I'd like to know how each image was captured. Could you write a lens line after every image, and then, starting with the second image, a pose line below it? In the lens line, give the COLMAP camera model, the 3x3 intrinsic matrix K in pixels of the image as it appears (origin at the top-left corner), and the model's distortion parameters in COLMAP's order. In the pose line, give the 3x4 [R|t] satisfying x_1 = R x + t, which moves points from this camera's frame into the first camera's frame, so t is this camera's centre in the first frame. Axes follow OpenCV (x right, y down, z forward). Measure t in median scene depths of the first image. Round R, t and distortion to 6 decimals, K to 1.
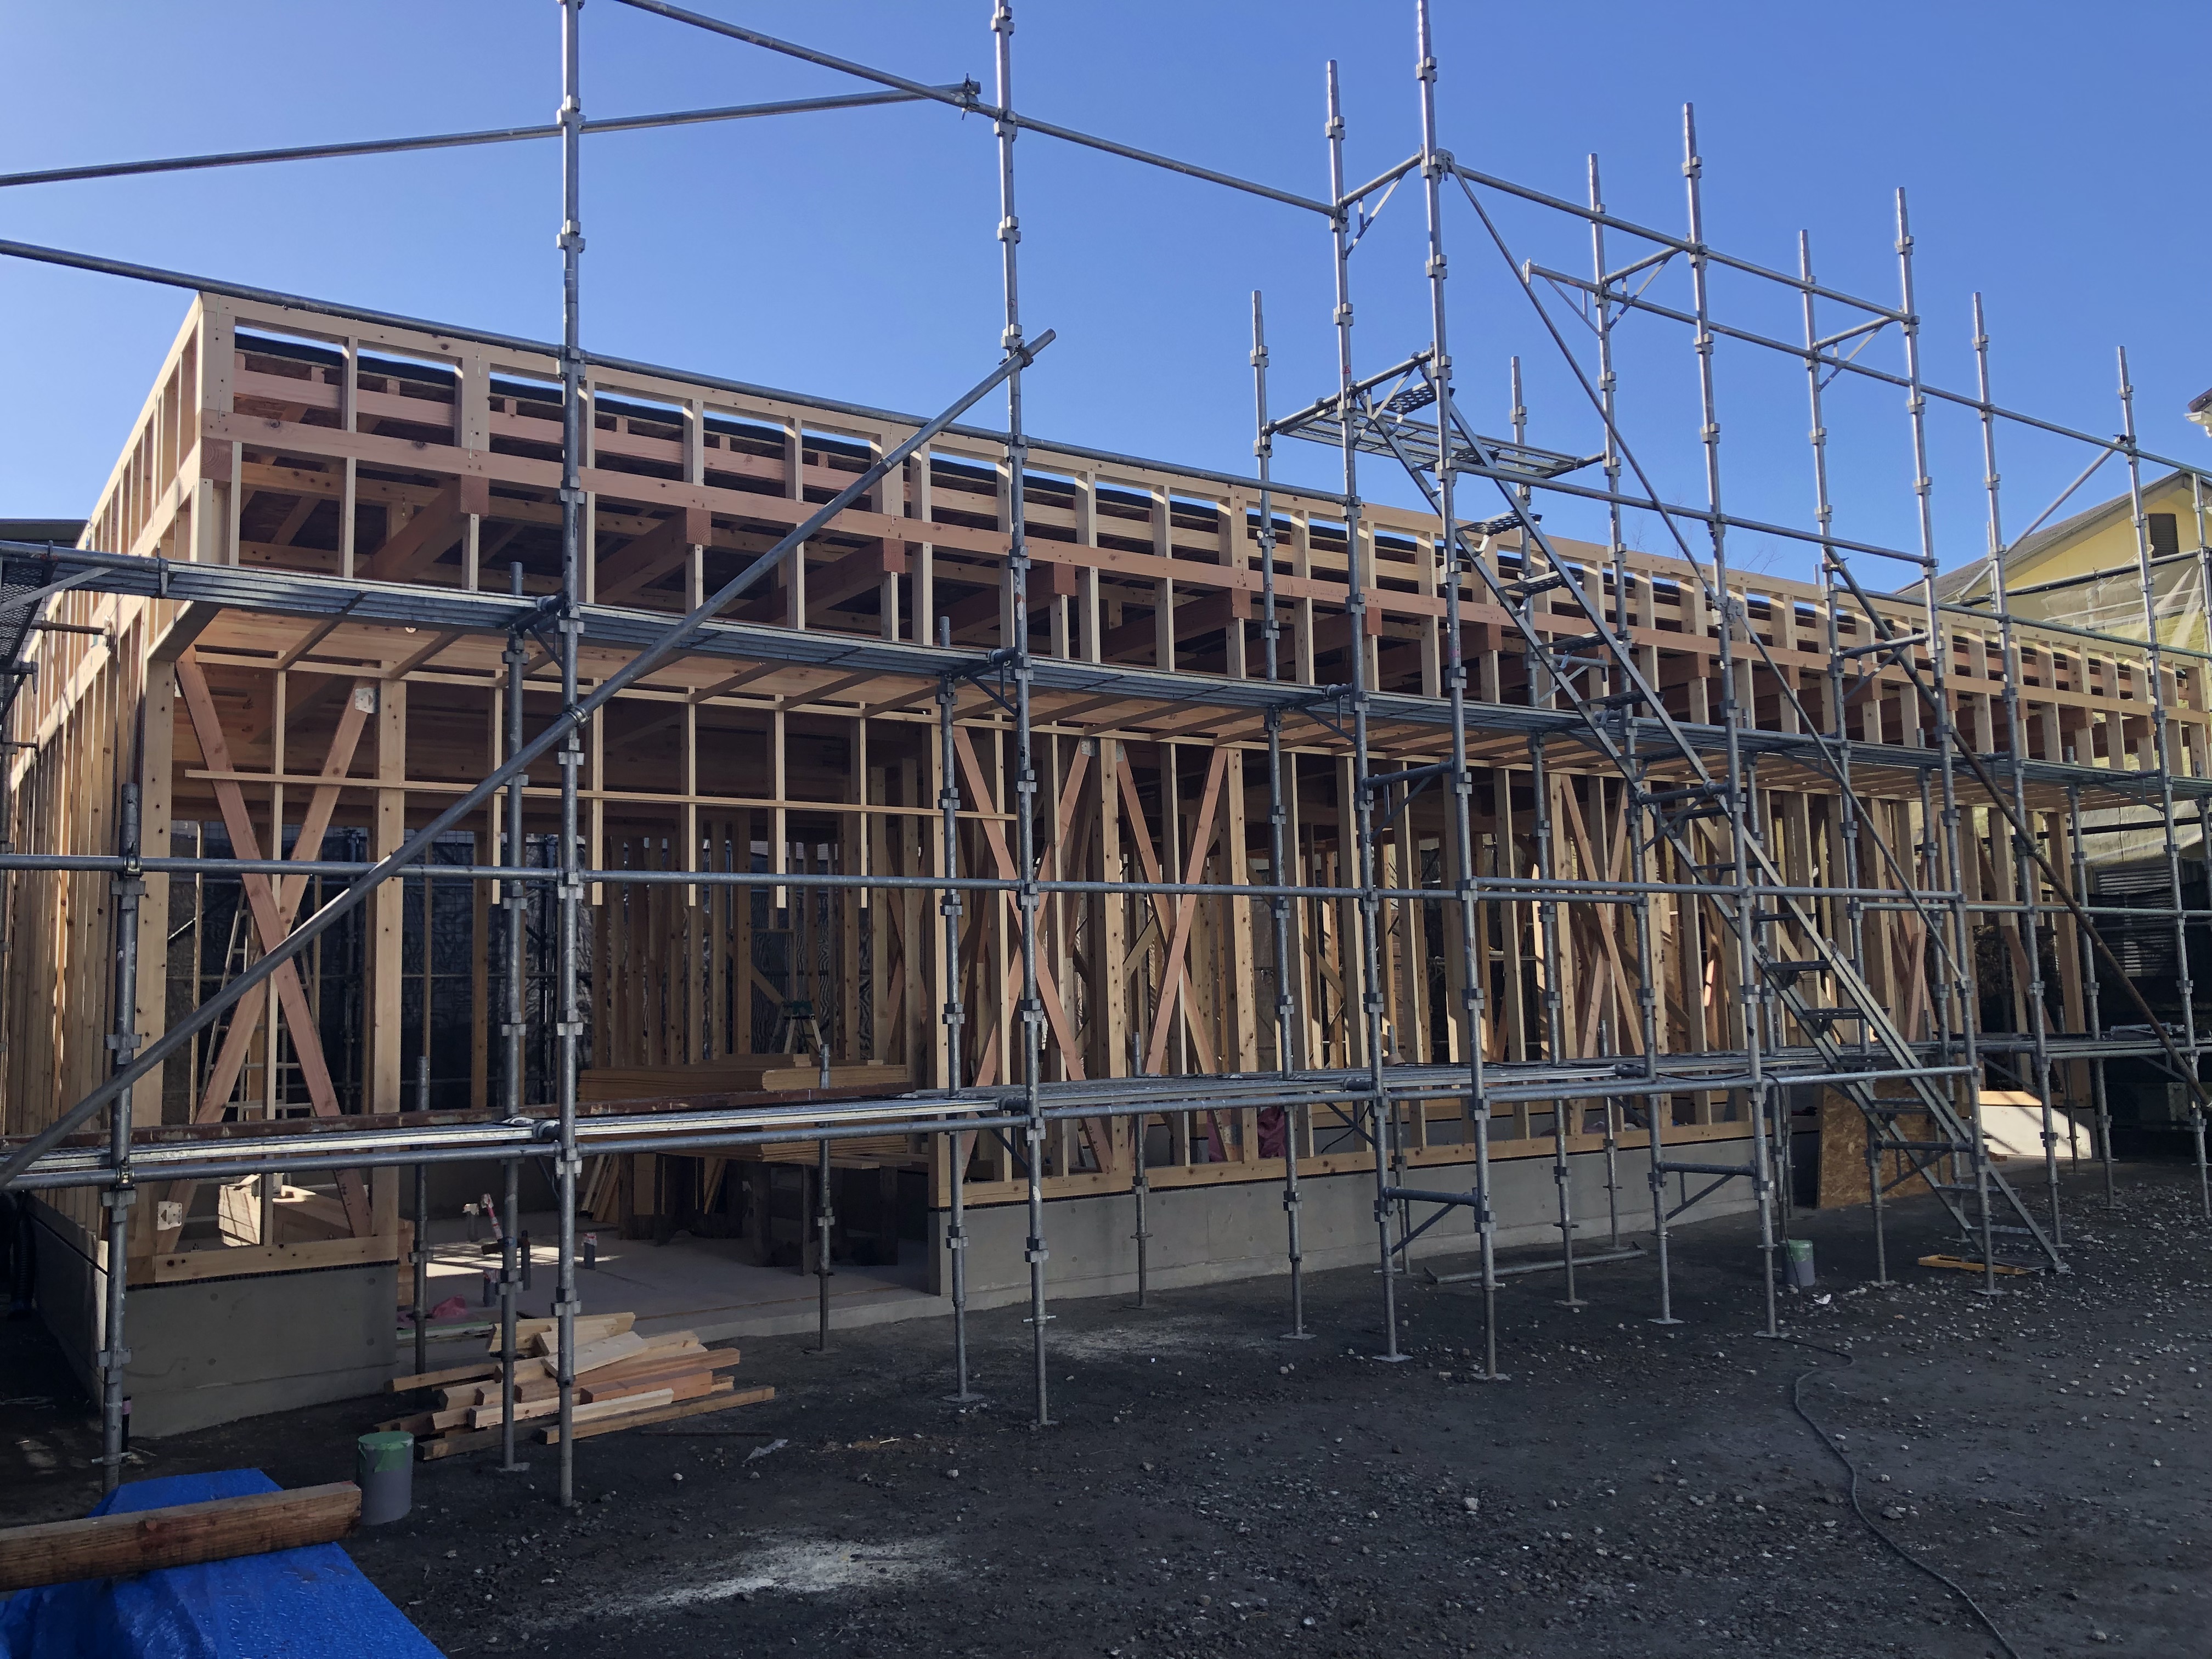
lens RADIAL K [[1829.3, 0, 1112.3], [0, 1829.3, 824.4], [0, 0, 1]] dist [0.009715, -0.016655]
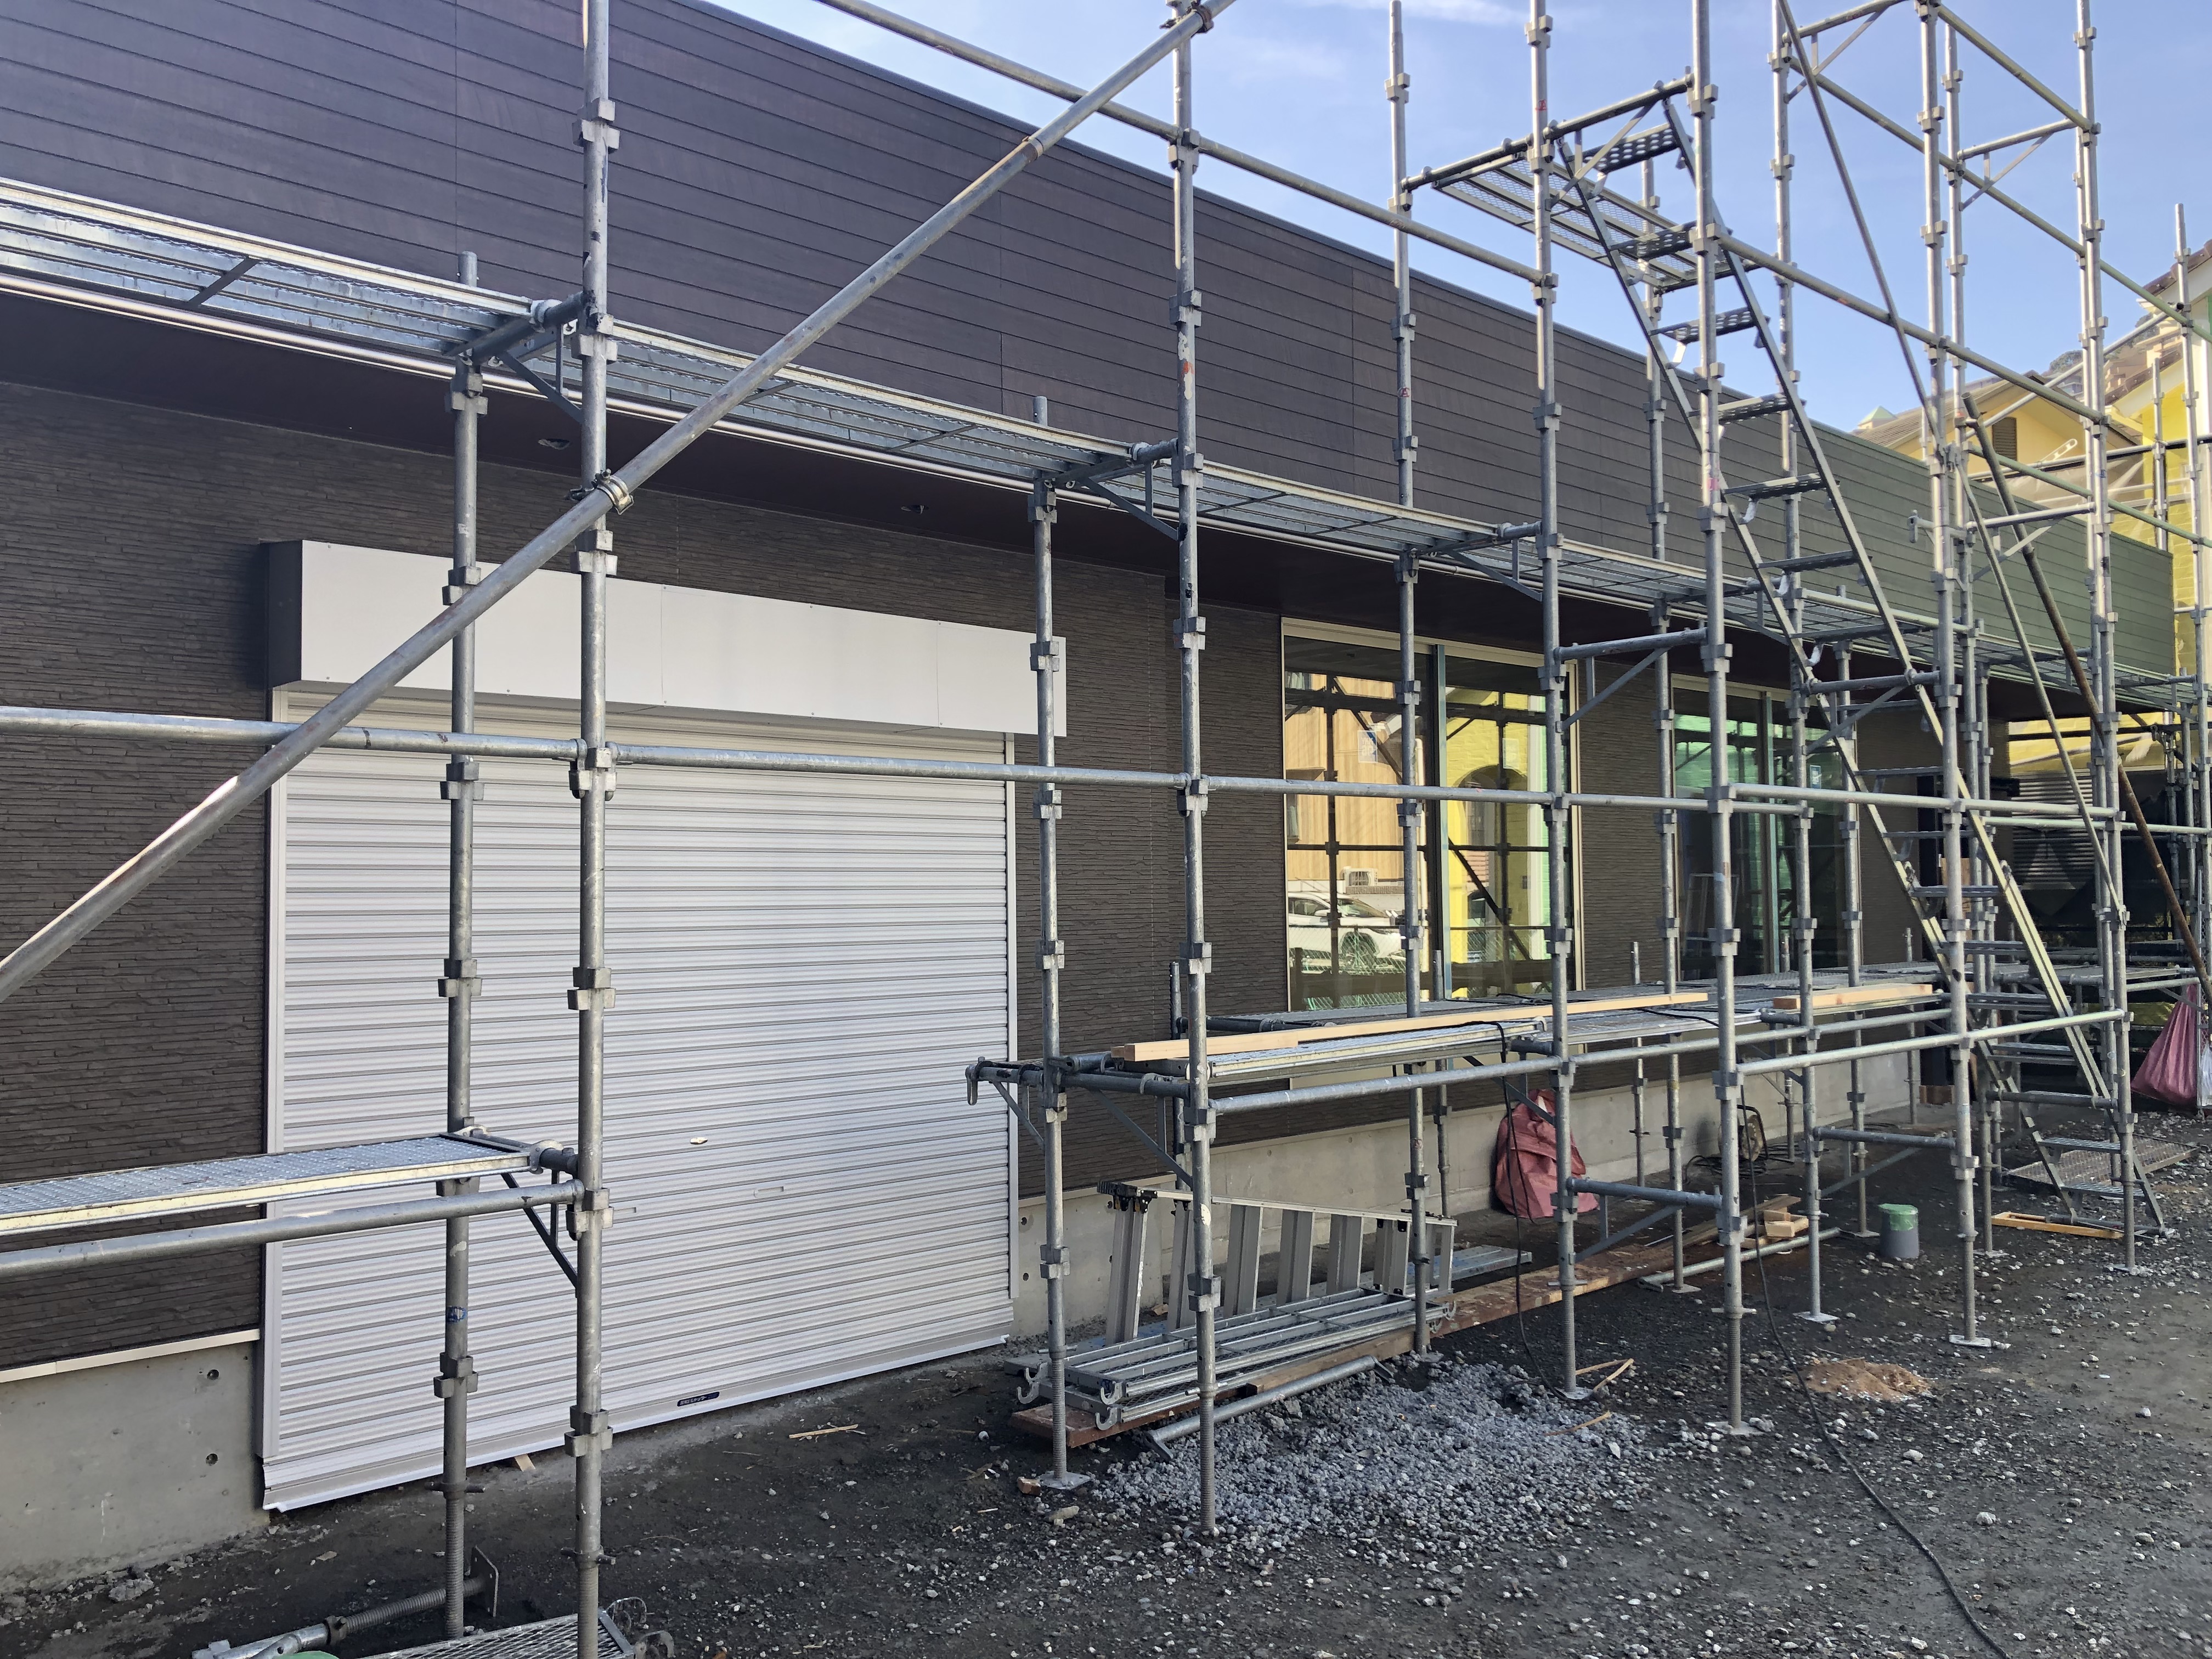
lens RADIAL K [[1829.3, 0, 1099.1], [0, 1829.3, 832.1], [0, 0, 1]] dist [0.009715, -0.016655]
pose [[0.983571, 0.021096, 0.179283, -0.181754], [-0.034038, 0.997007, 0.069420, 0.004757], [-0.177282, -0.074382, 0.981345, 0.270095]]
